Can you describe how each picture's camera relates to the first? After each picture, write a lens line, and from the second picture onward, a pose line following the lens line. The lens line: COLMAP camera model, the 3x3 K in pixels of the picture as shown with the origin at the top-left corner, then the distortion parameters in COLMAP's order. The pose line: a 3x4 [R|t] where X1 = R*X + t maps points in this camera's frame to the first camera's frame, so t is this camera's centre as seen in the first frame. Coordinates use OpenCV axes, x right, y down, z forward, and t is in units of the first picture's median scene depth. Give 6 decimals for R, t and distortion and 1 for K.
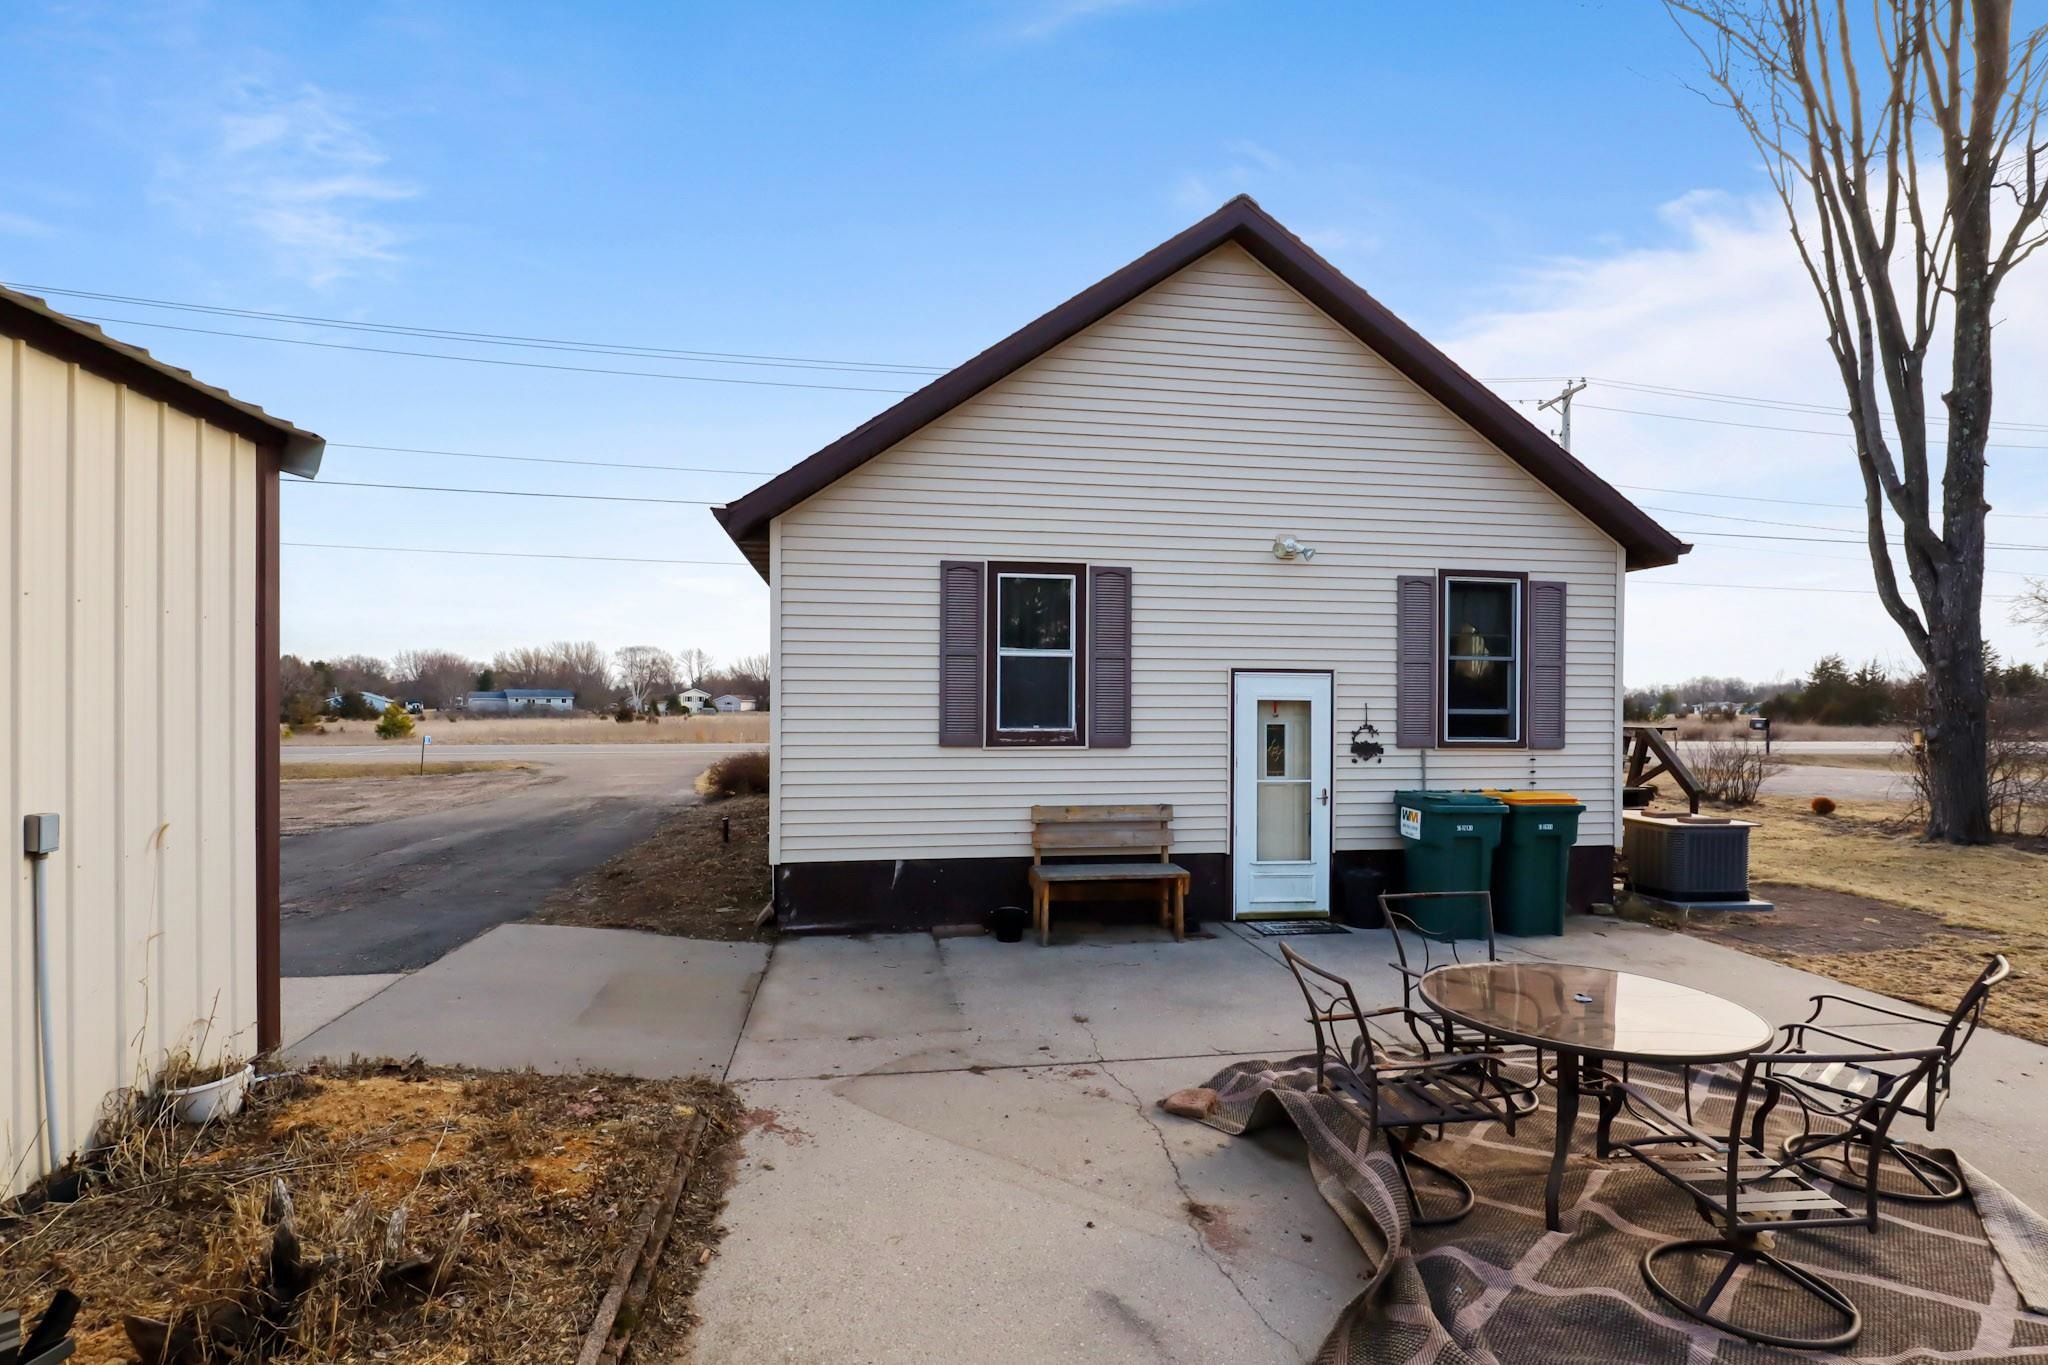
lens RADIAL K [[1018.2, 0, 1019.2], [0, 1018.2, 703.1], [0, 0, 1]] dist [0.003536, -0.000034]
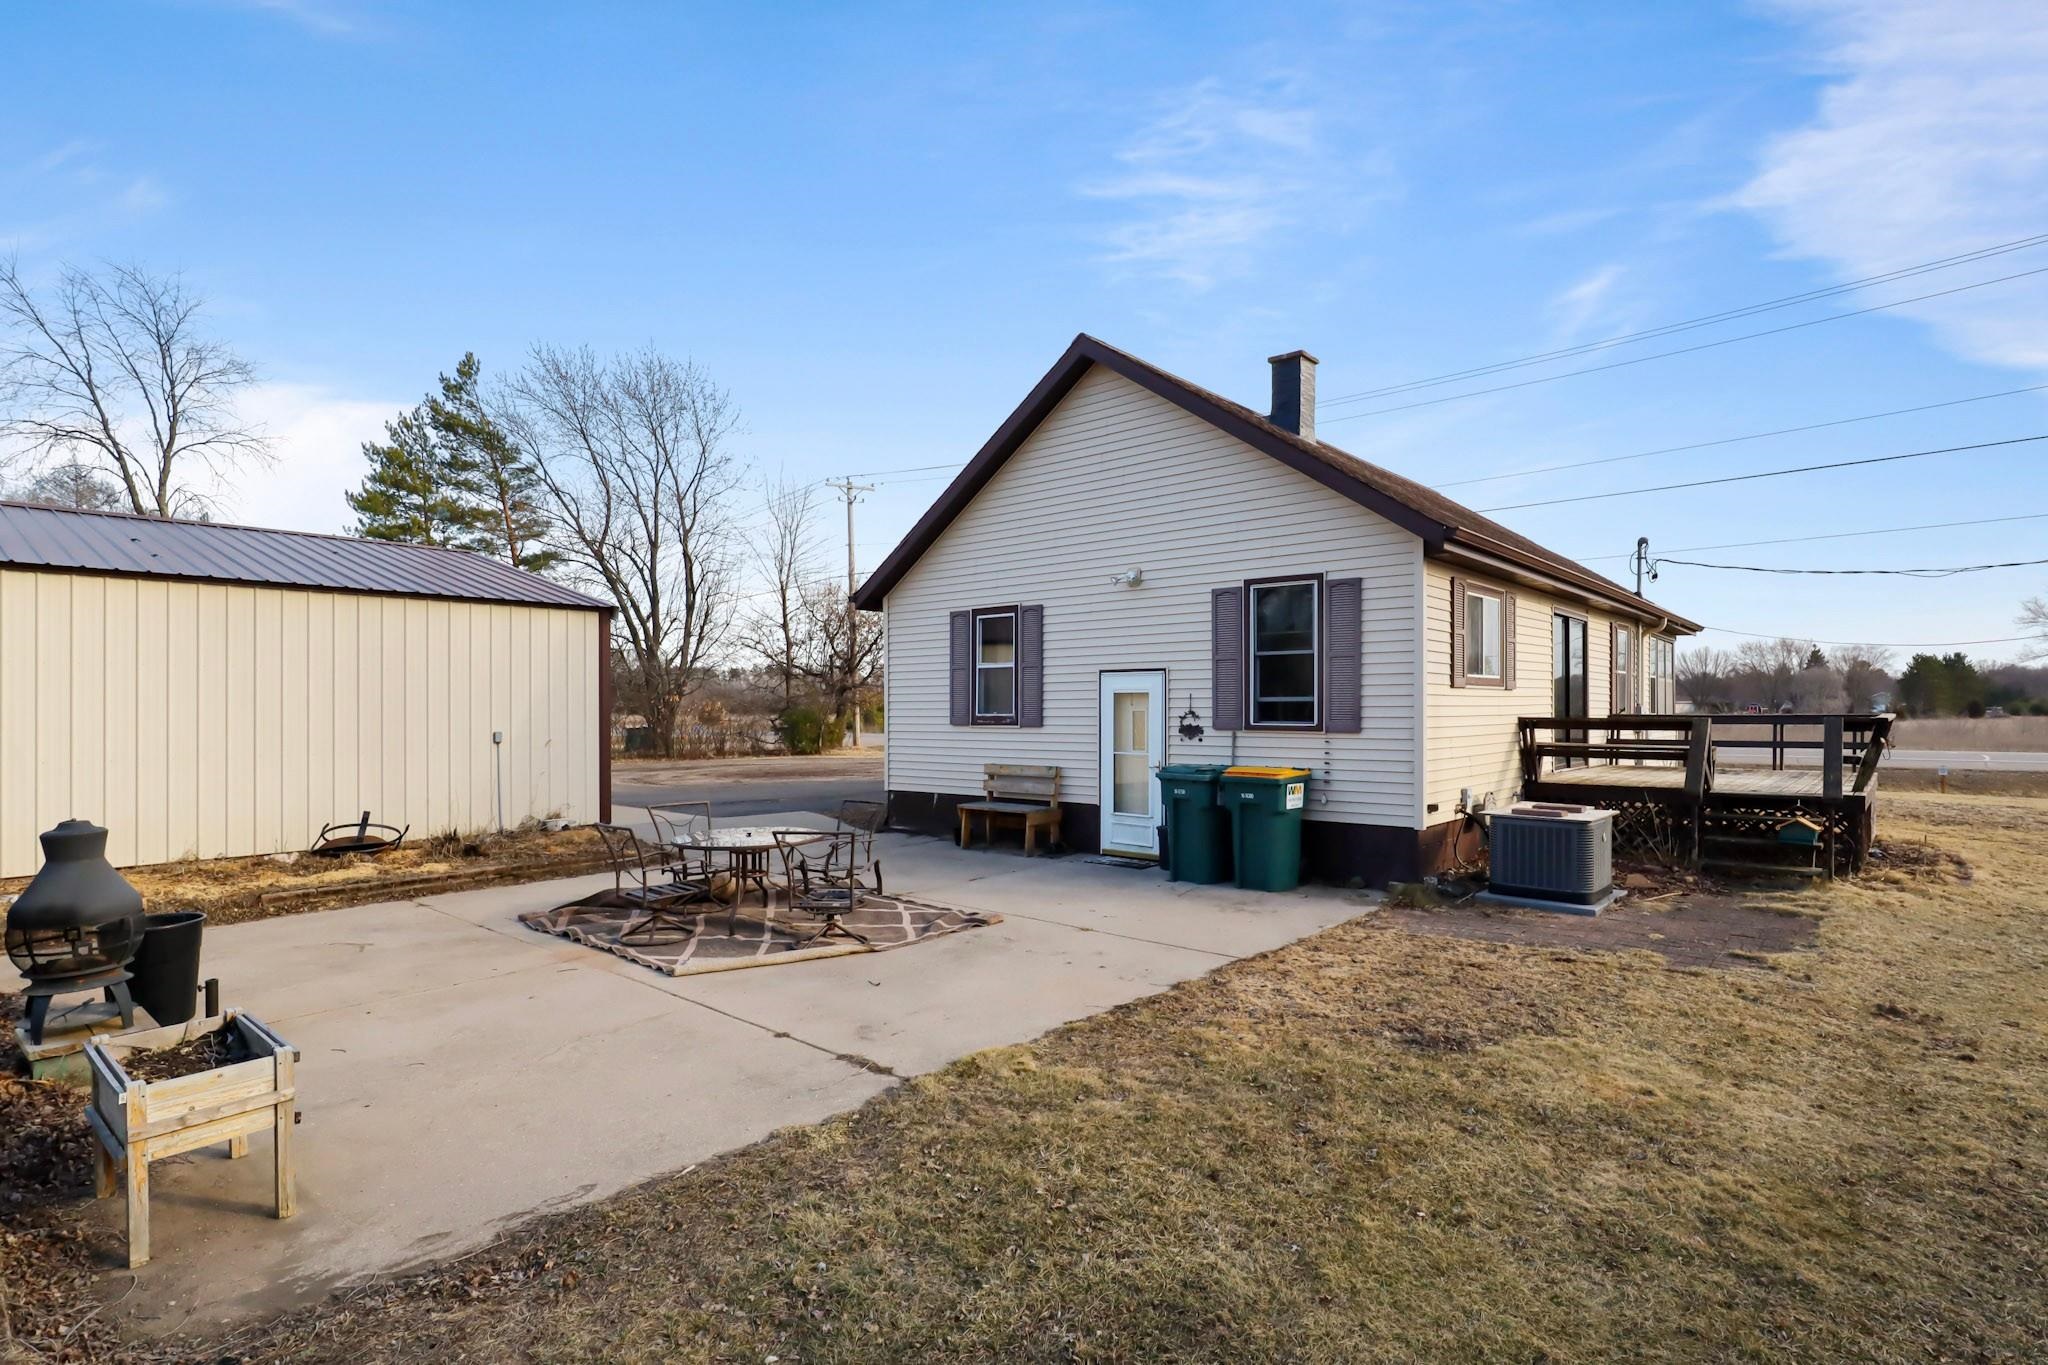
lens RADIAL K [[1018.2, 0, 1027.0], [0, 1018.2, 694.6], [0, 0, 1]] dist [0.003536, -0.000034]
pose [[0.632702, -0.017172, -0.774205, 1.196625], [0.012052, 0.999851, -0.012328, 0.014323], [0.774302, -0.001531, 0.632815, 0.052436]]
